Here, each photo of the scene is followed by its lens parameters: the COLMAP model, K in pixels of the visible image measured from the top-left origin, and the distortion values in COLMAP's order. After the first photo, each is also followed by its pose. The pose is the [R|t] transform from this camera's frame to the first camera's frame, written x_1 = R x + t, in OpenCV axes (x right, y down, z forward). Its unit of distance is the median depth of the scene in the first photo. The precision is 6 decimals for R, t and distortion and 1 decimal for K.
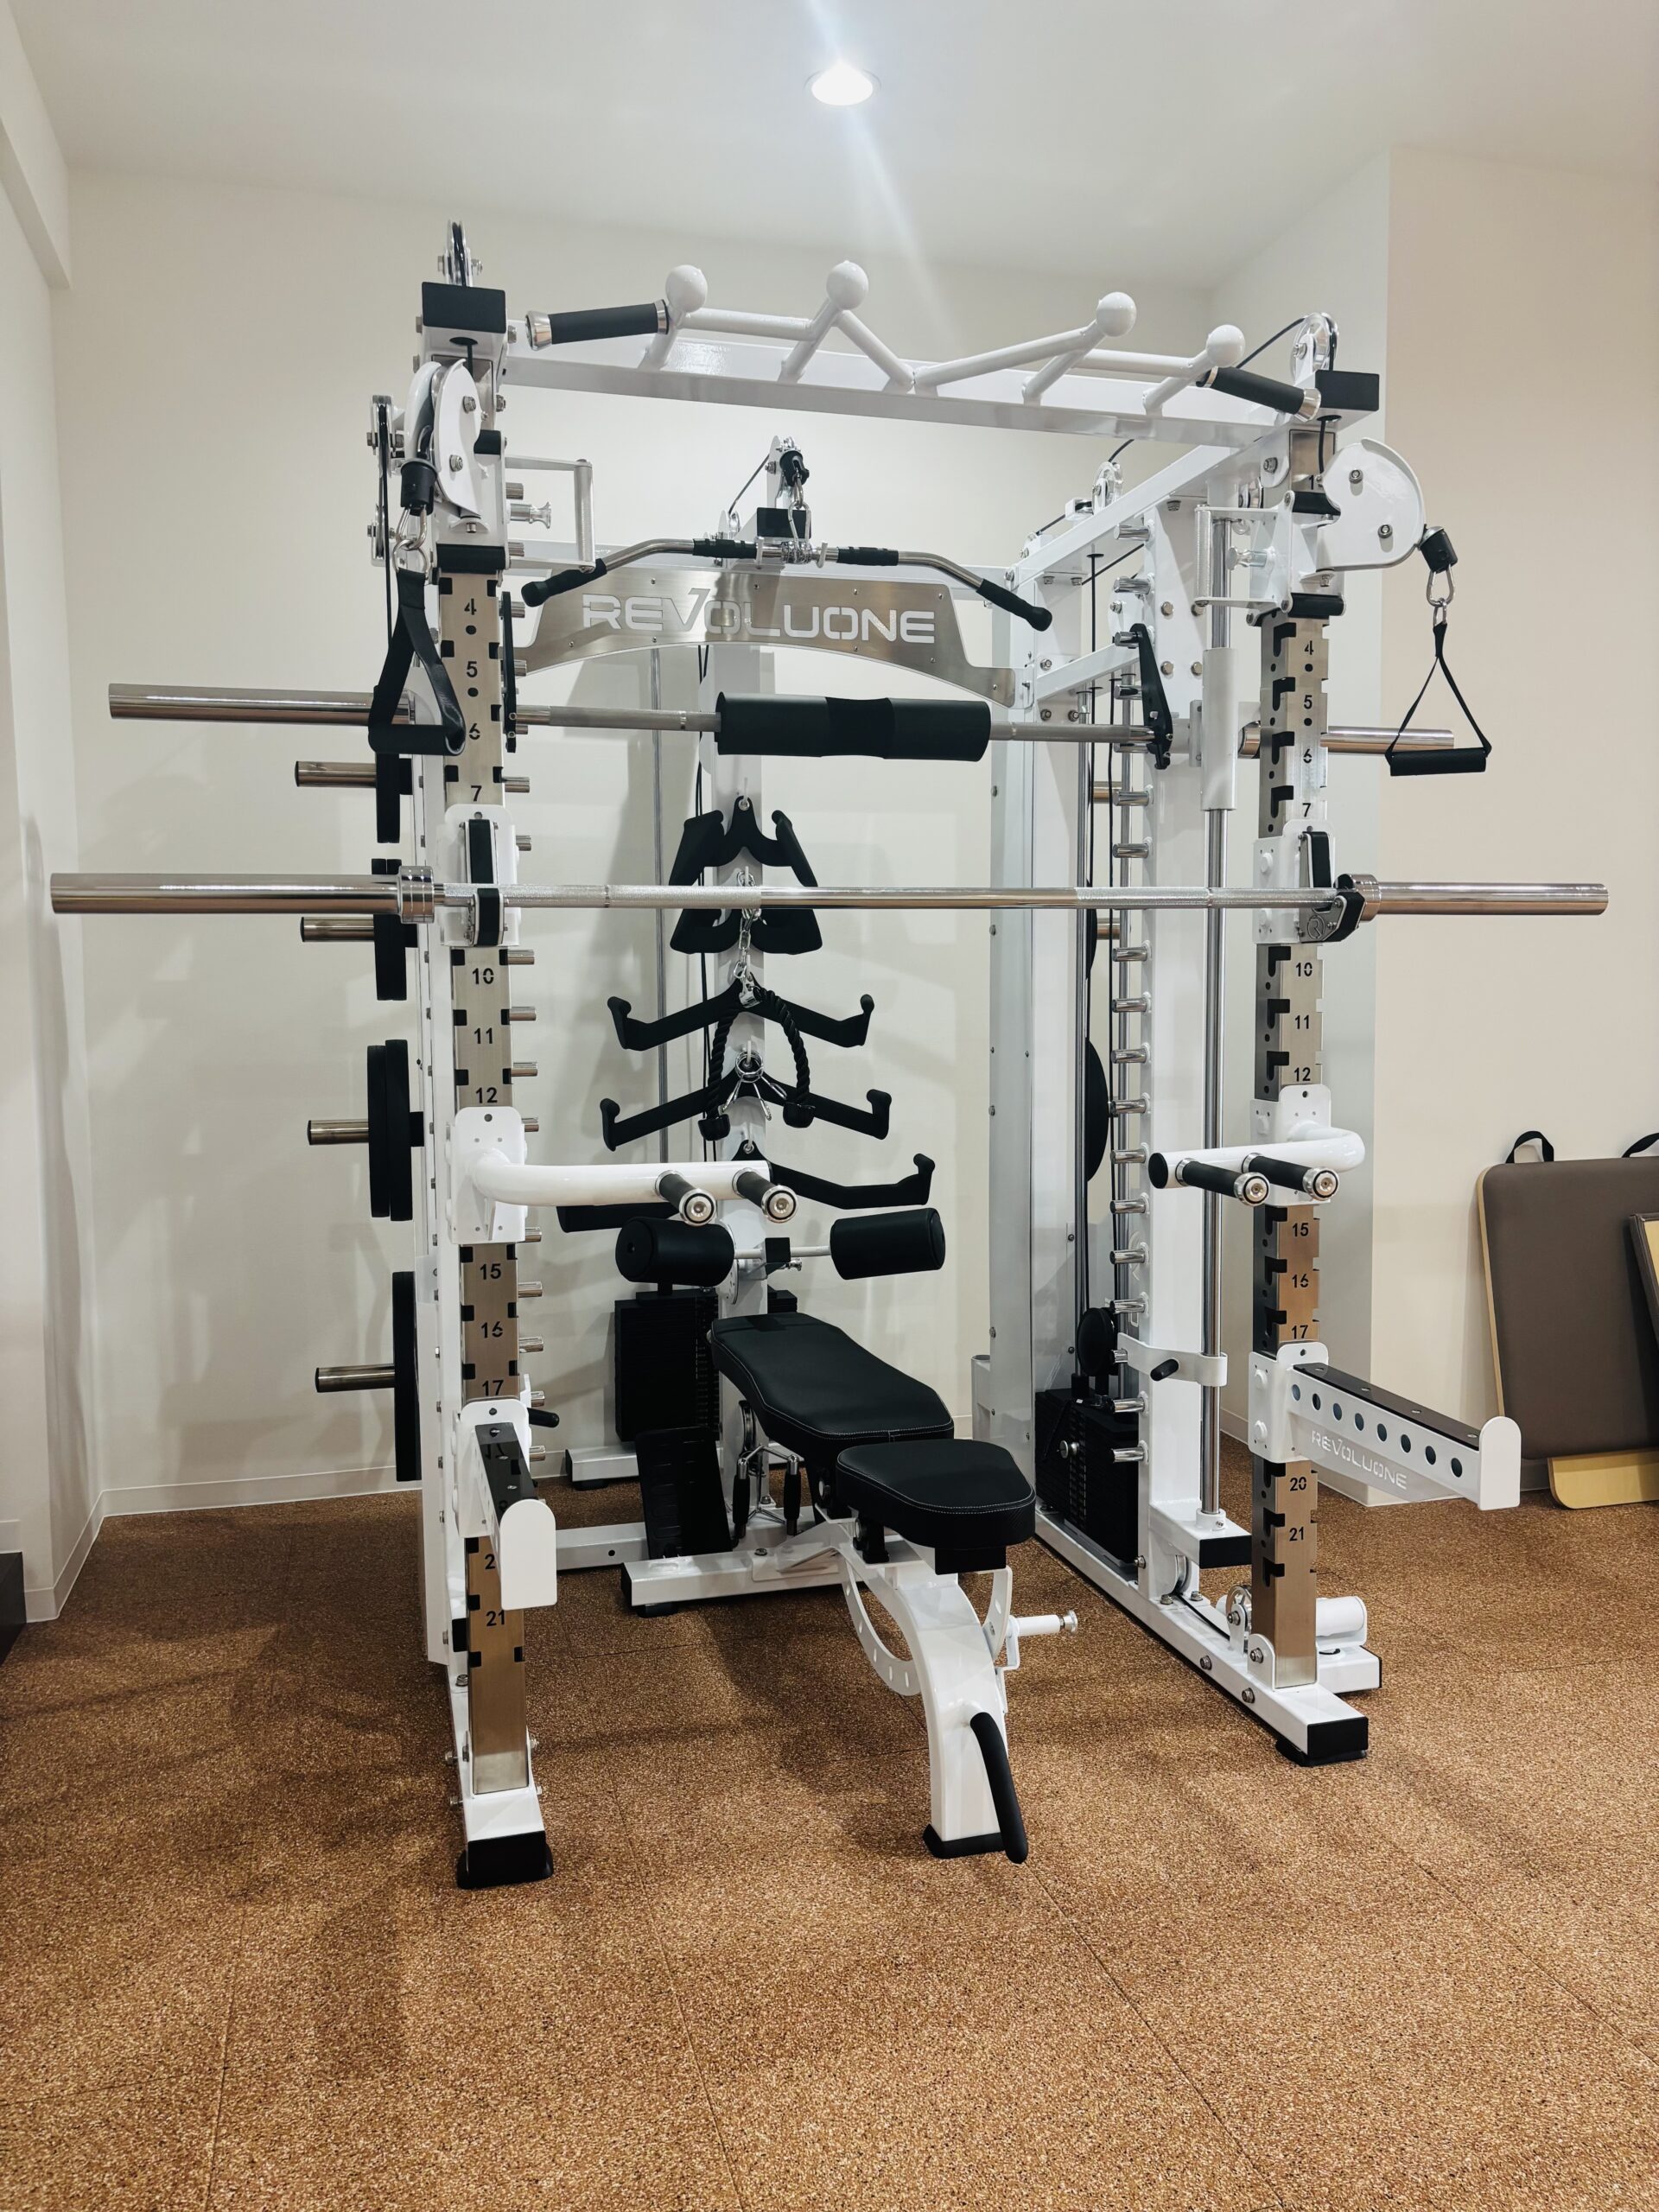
lens RADIAL K [[1668.4, 0, 819.0], [0, 1668.4, 1105.2], [0, 0, 1]] dist [0.006571, -0.003117]
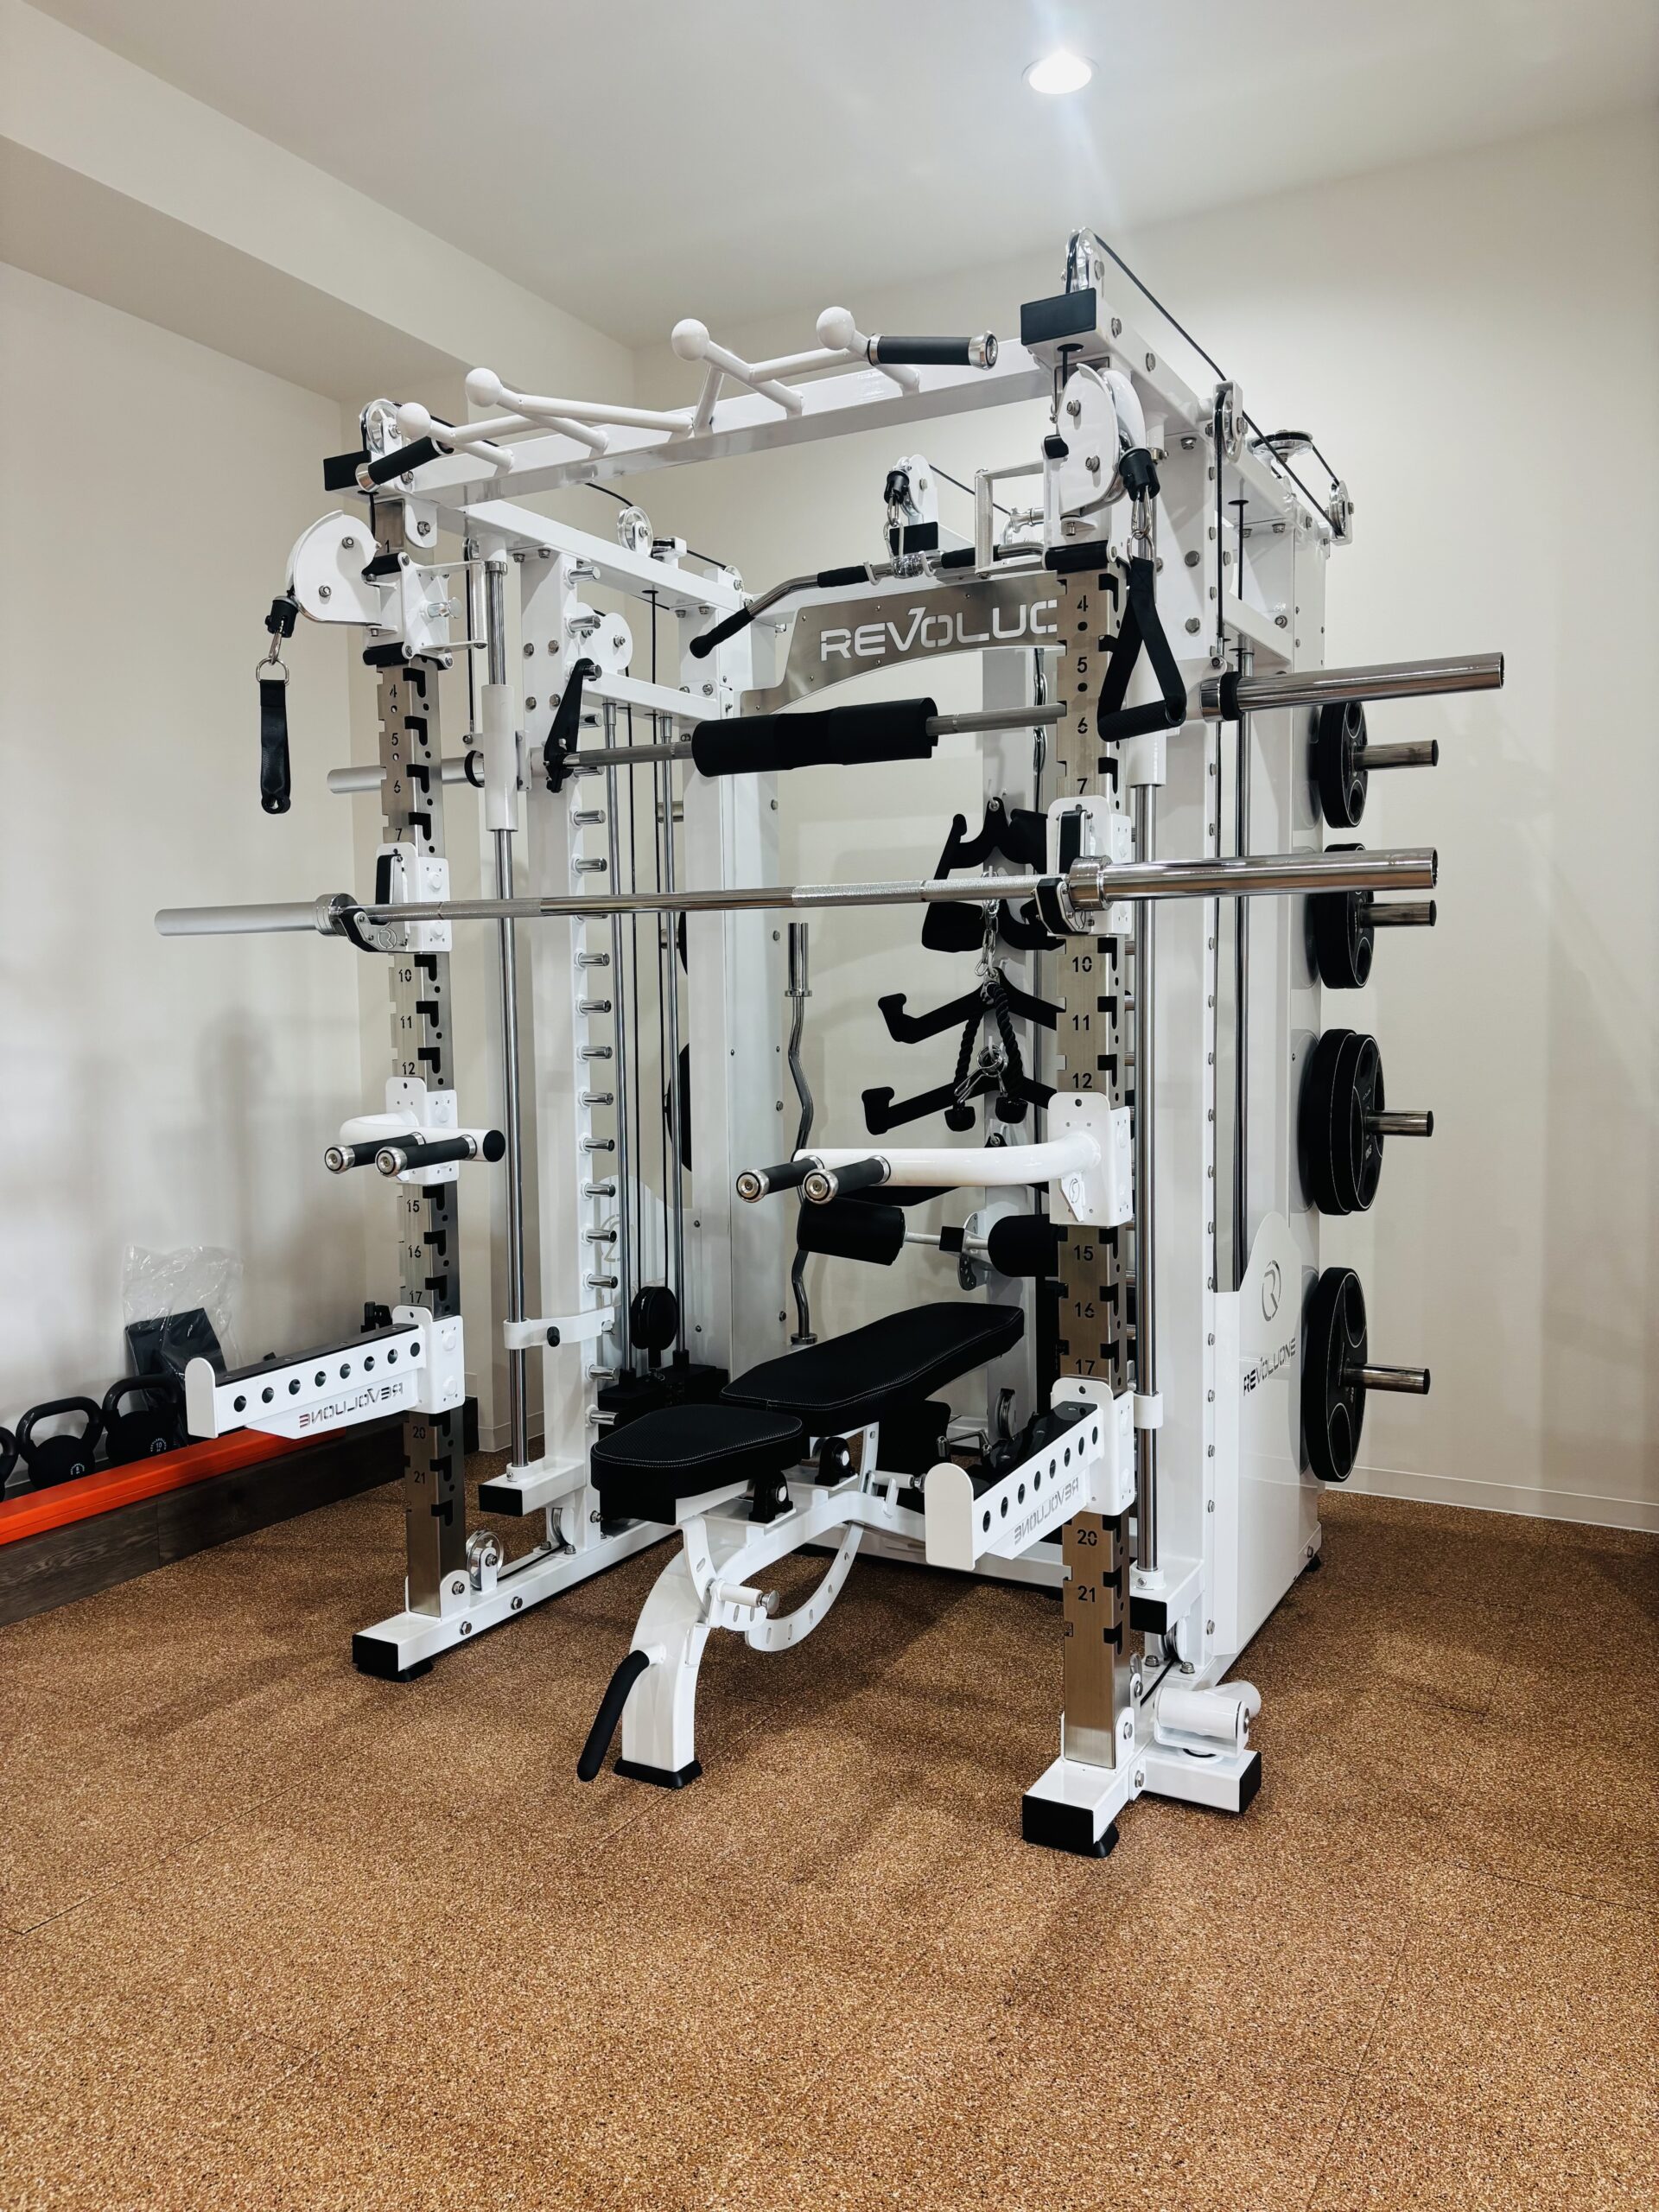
lens RADIAL K [[1668.4, 0, 817.0], [0, 1668.4, 1103.6], [0, 0, 1]] dist [0.006571, -0.003117]
pose [[0.717668, 0.048006, -0.694729, 0.756760], [-0.047586, 0.998670, 0.019850, -0.015991], [0.694758, 0.018814, 0.718998, 0.239151]]
